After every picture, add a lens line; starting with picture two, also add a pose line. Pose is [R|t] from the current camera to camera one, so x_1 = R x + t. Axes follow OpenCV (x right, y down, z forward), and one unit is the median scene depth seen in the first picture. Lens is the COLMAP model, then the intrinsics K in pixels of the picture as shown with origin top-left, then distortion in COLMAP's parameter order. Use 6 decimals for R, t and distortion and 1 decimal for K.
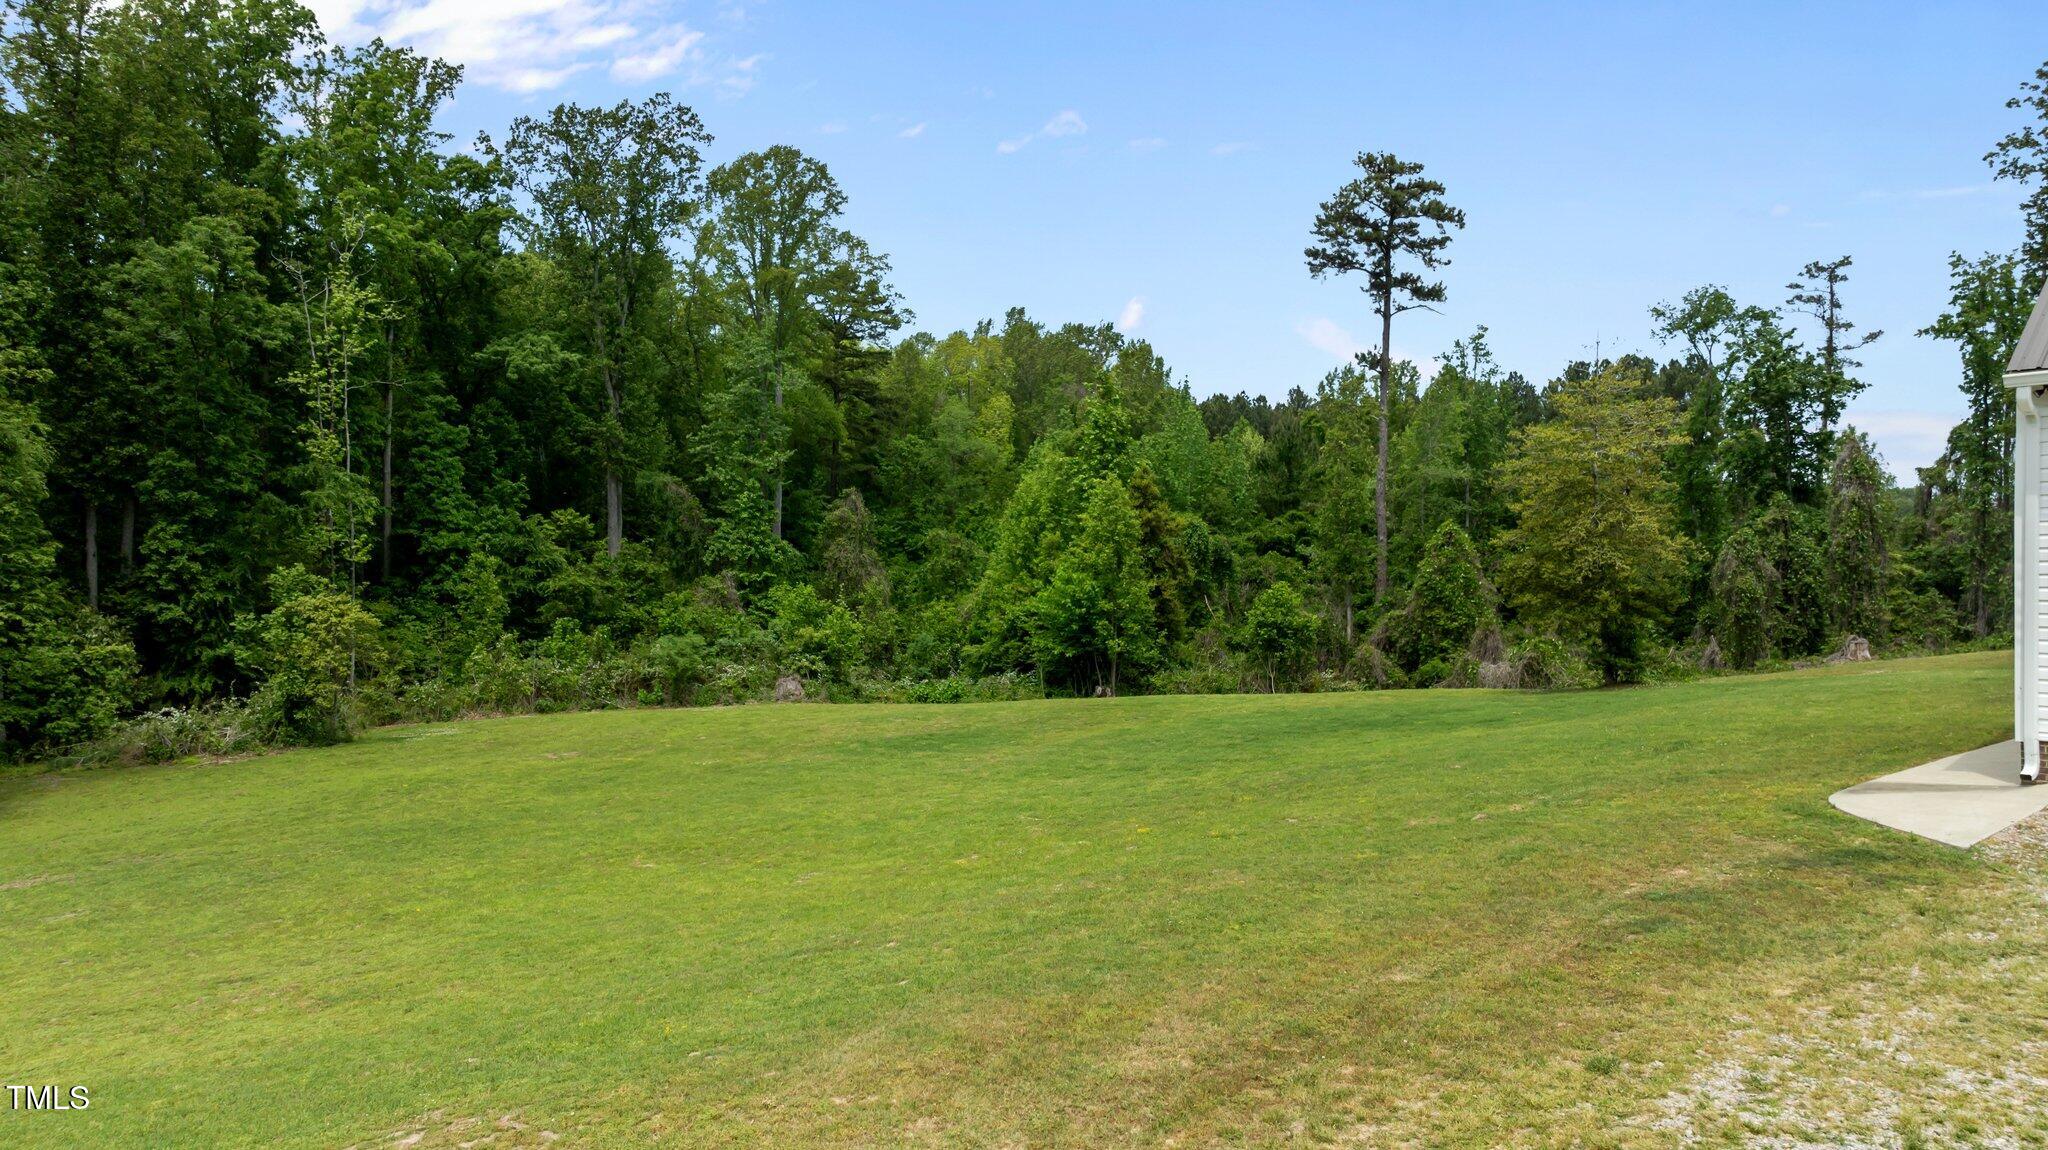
lens RADIAL K [[1446.9, 0, 1024.0], [0, 1446.9, 575.0], [0, 0, 1]] dist [-0.005415, -0.002420]
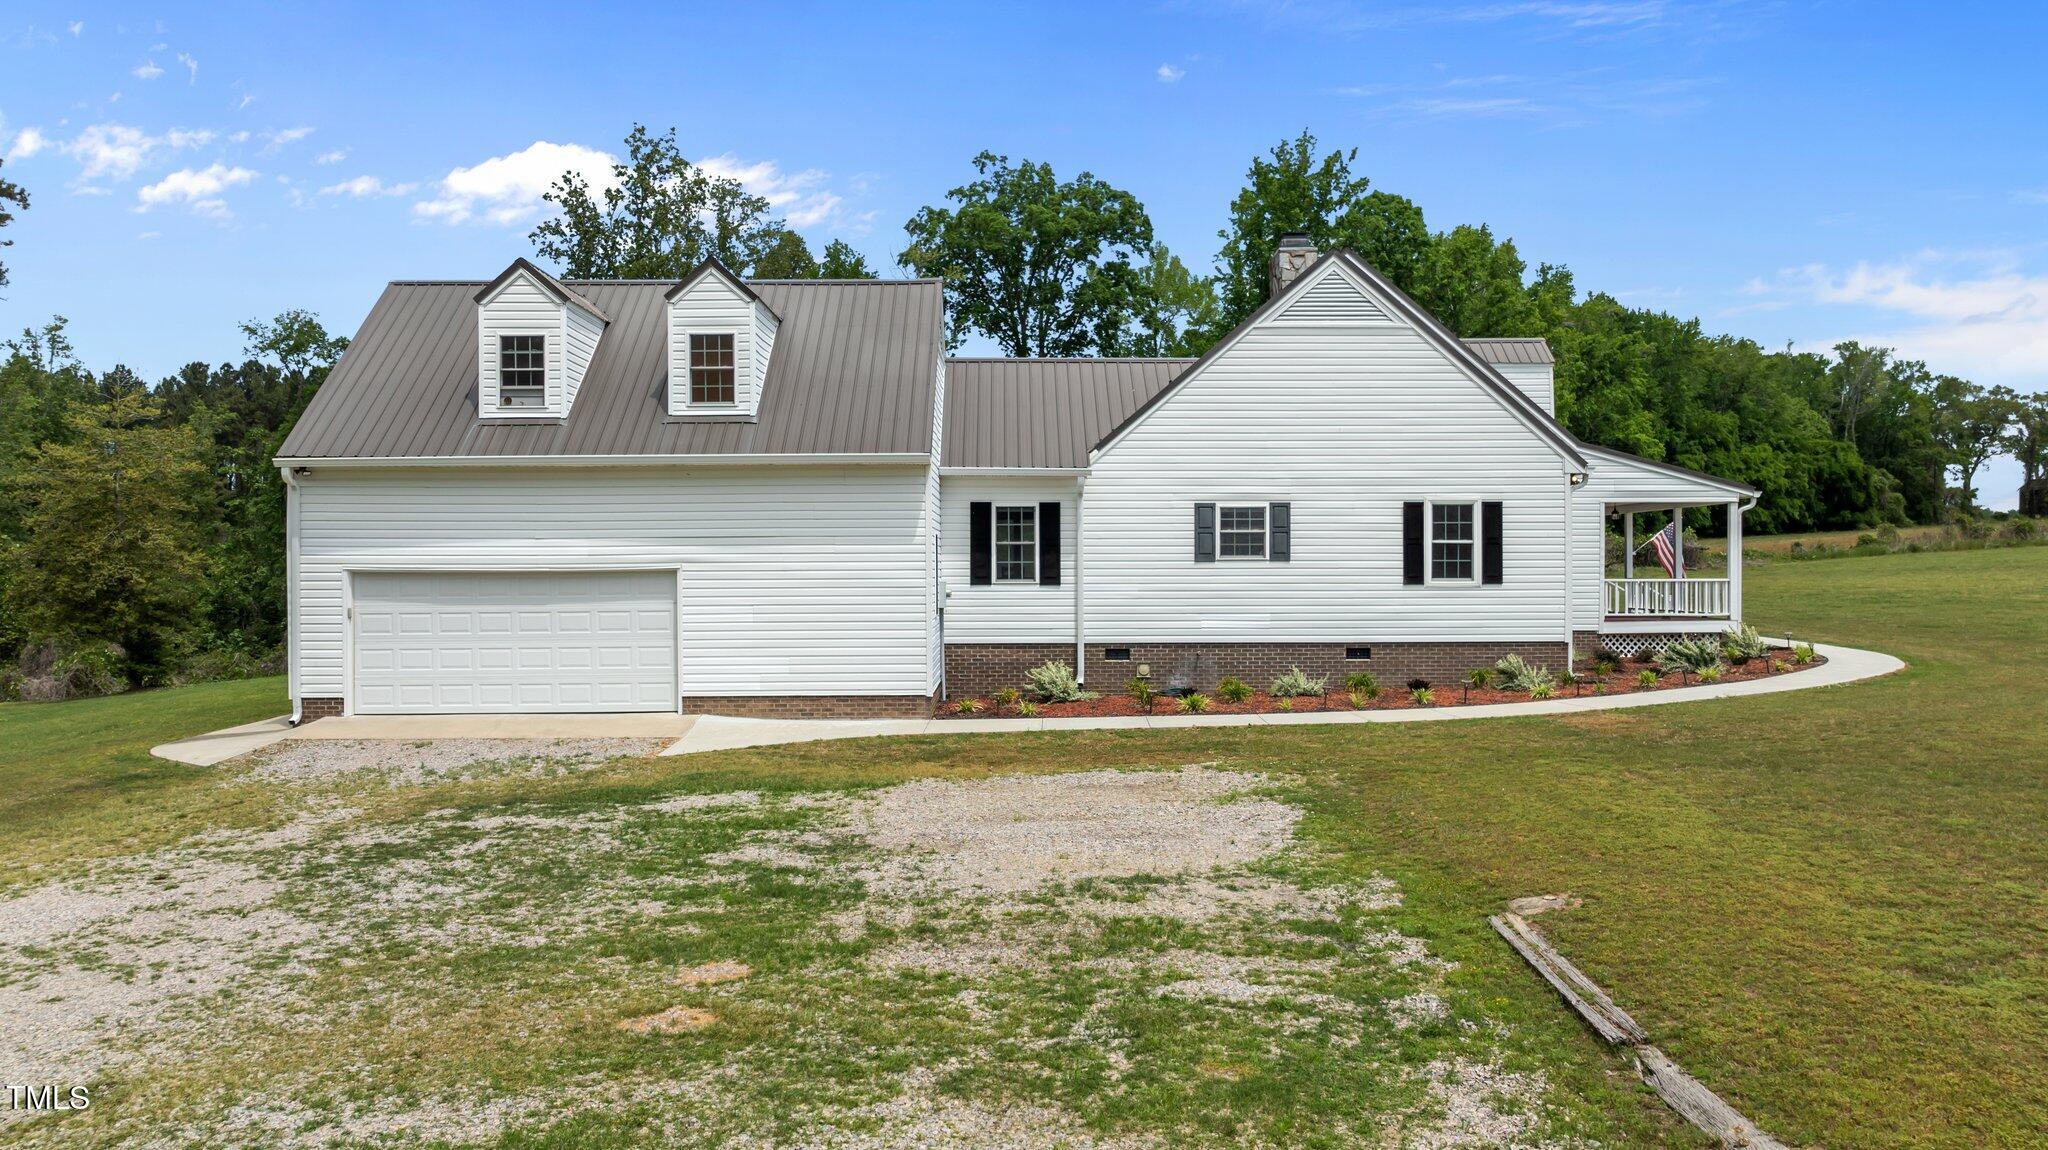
lens RADIAL K [[1452.1, 0, 1024.0], [0, 1452.1, 575.0], [0, 0, 1]] dist [-0.107741, 0.123832]
pose [[0.630945, 0.000208, 0.775827, 0.005195], [0.004507, 0.999982, -0.003934, -0.002232], [-0.775814, 0.005978, 0.630933, -0.178668]]
